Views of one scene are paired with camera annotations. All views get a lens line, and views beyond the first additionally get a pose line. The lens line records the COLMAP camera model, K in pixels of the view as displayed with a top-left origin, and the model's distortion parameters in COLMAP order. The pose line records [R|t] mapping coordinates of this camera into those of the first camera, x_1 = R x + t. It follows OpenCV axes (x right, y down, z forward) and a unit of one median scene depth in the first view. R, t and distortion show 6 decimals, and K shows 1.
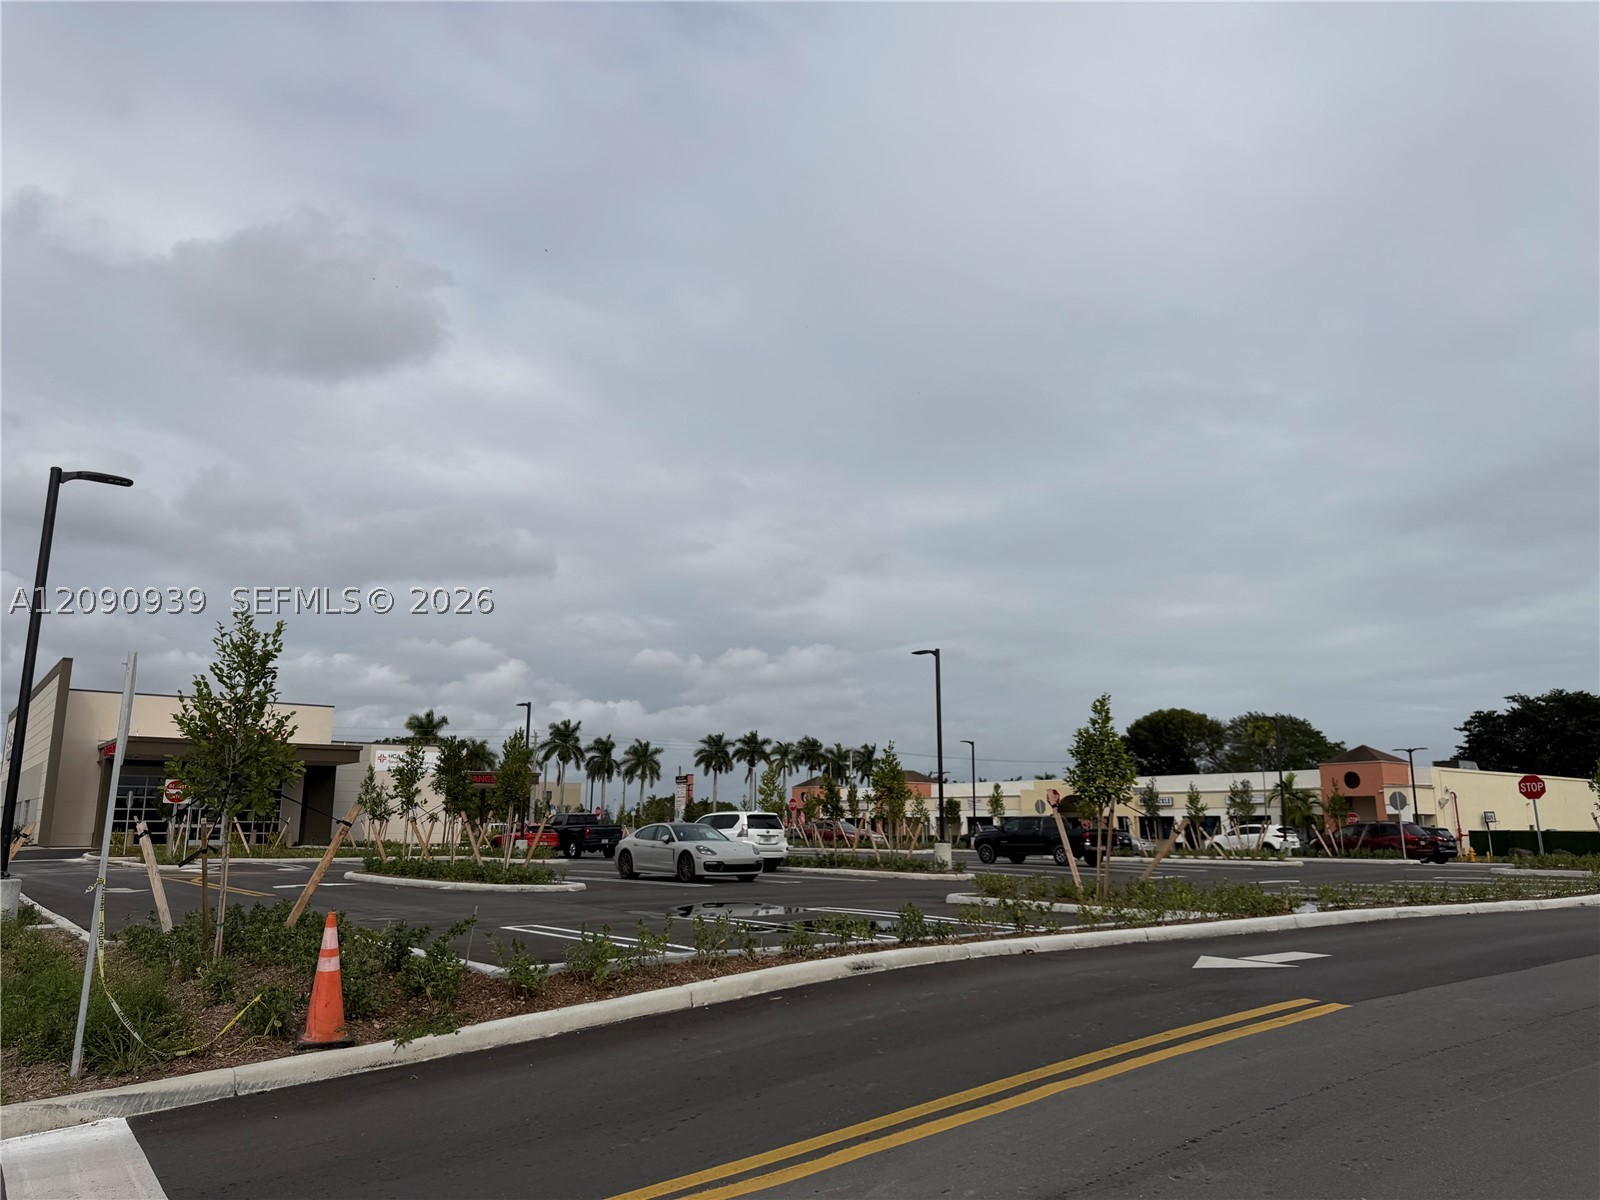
lens RADIAL K [[1118.0, 0, 800.0], [0, 1118.0, 600.0], [0, 0, 1]] dist [0.126204, -0.196722]
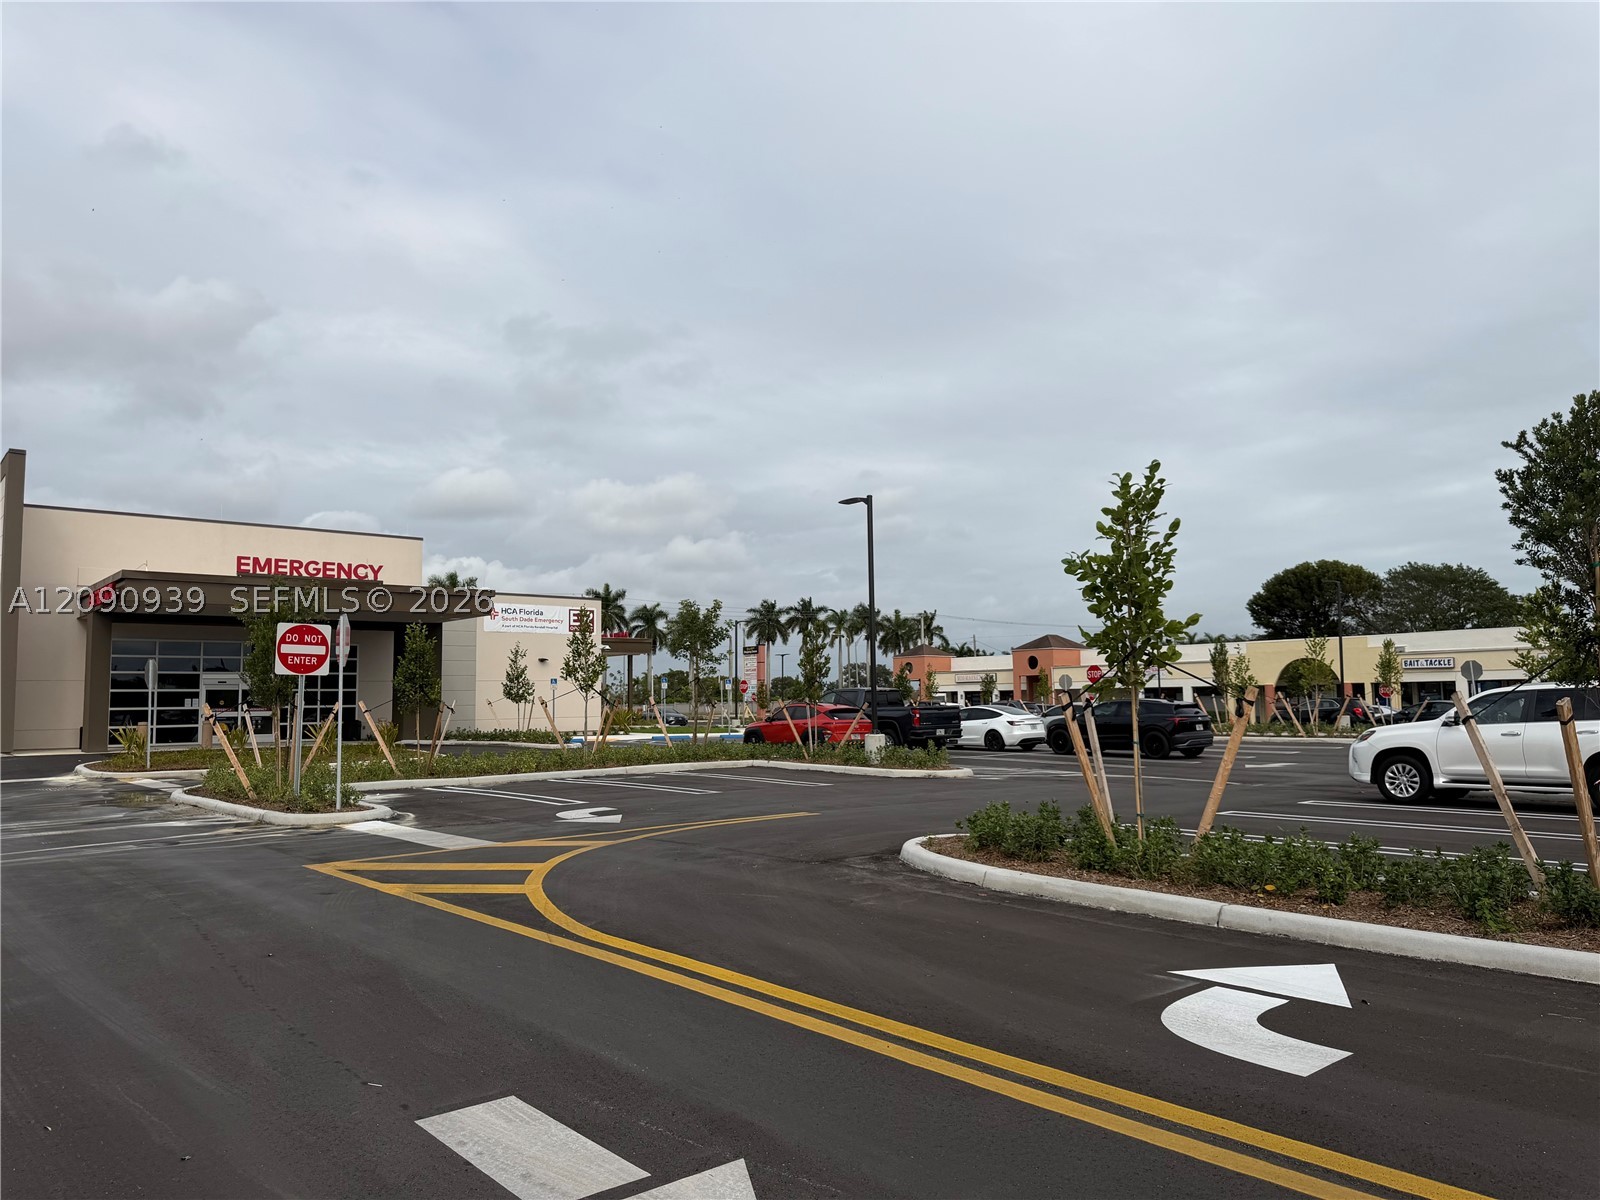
lens RADIAL K [[1118.0, 0, 800.0], [0, 1118.0, 600.0], [0, 0, 1]] dist [0.126204, -0.196722]
pose [[0.999330, -0.012319, 0.034454, -0.100191], [0.008466, 0.993917, 0.109804, 0.027601], [-0.035597, -0.109439, 0.993356, 0.149754]]
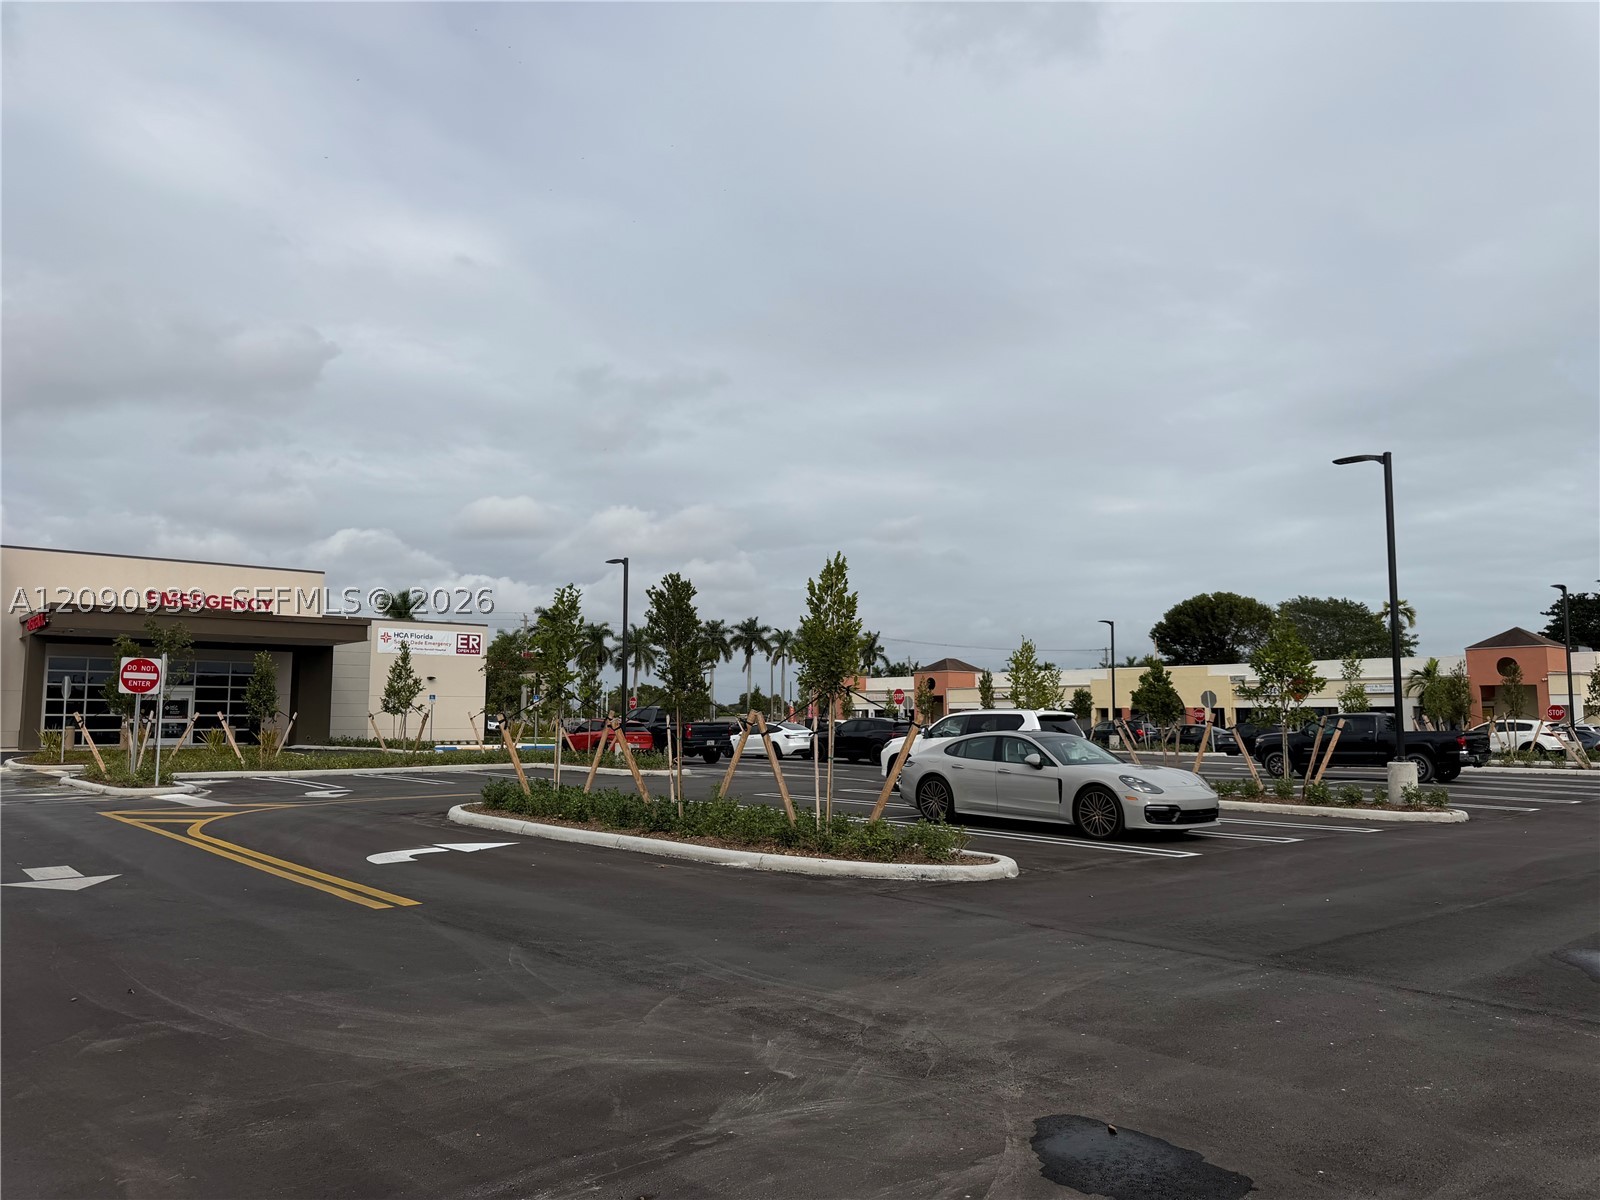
lens RADIAL K [[1122.3, 0, 800.0], [0, 1122.3, 600.0], [0, 0, 1]] dist [0.084818, -0.086404]
pose [[0.999087, 0.004173, 0.042509, -0.052685], [-0.008251, 0.995326, 0.096215, 0.015699], [-0.041908, -0.096477, 0.994453, 0.090151]]
